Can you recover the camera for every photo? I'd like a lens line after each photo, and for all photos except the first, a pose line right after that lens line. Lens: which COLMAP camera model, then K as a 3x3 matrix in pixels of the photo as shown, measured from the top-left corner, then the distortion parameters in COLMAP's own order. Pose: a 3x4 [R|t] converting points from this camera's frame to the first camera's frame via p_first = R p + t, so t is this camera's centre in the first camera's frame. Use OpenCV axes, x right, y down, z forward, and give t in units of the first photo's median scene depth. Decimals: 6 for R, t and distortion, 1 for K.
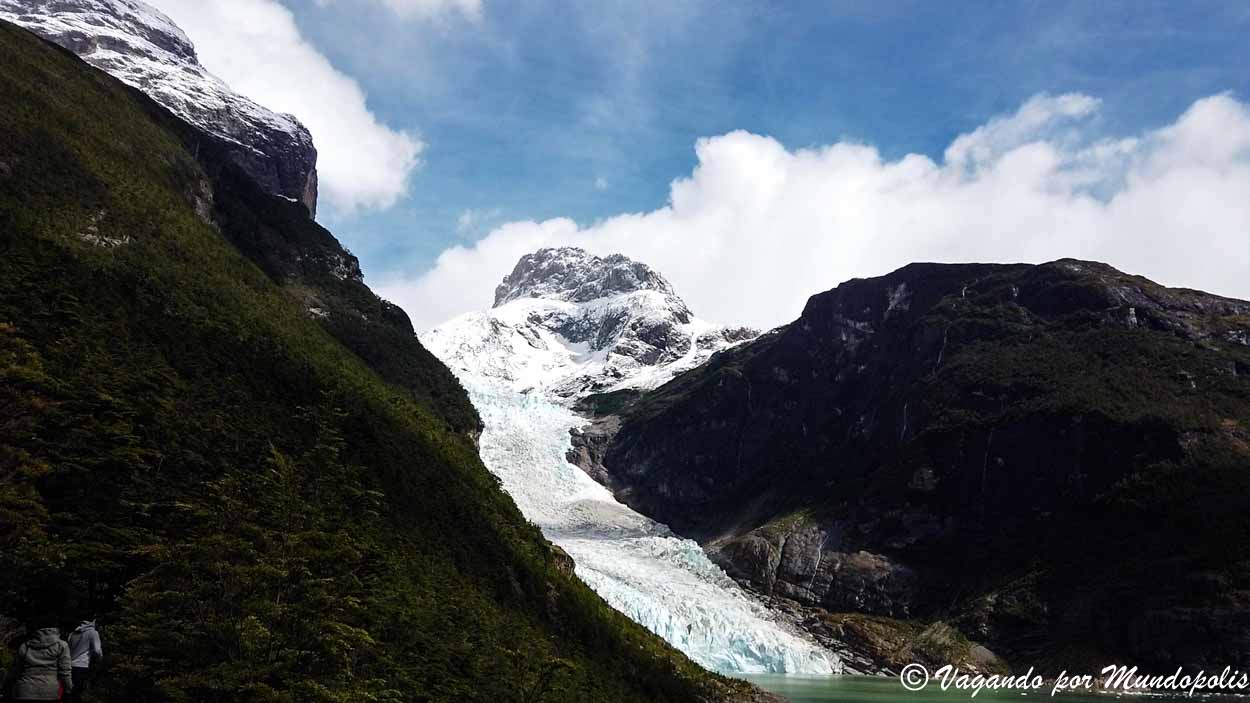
lens RADIAL K [[959.7, 0, 640.6], [0, 959.7, 351.8], [0, 0, 1]] dist [0.070358, -0.065312]
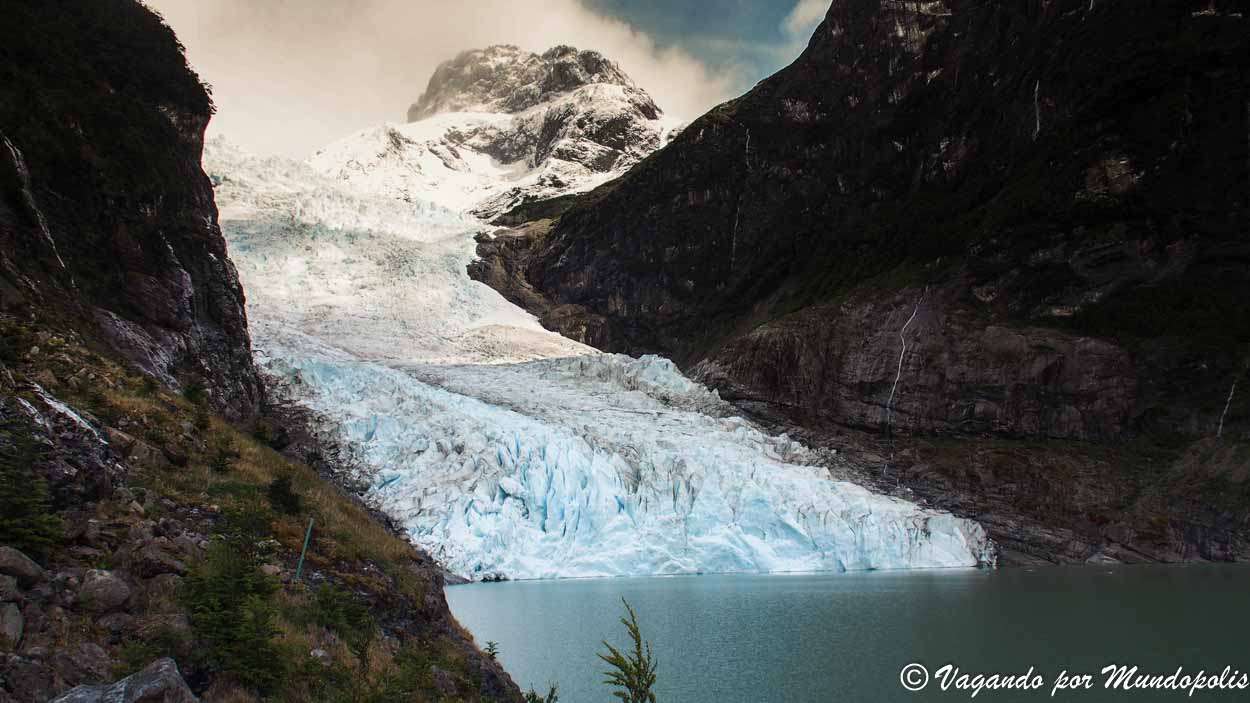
lens RADIAL K [[1063.4, 0, 630.9], [0, 1063.4, 338.4], [0, 0, 1]] dist [-0.060957, -0.000509]
pose [[0.999117, -0.040686, 0.010482, 0.016219], [0.039547, 0.994942, 0.092336, 0.064628], [-0.014186, -0.091840, 0.995673, 0.193486]]
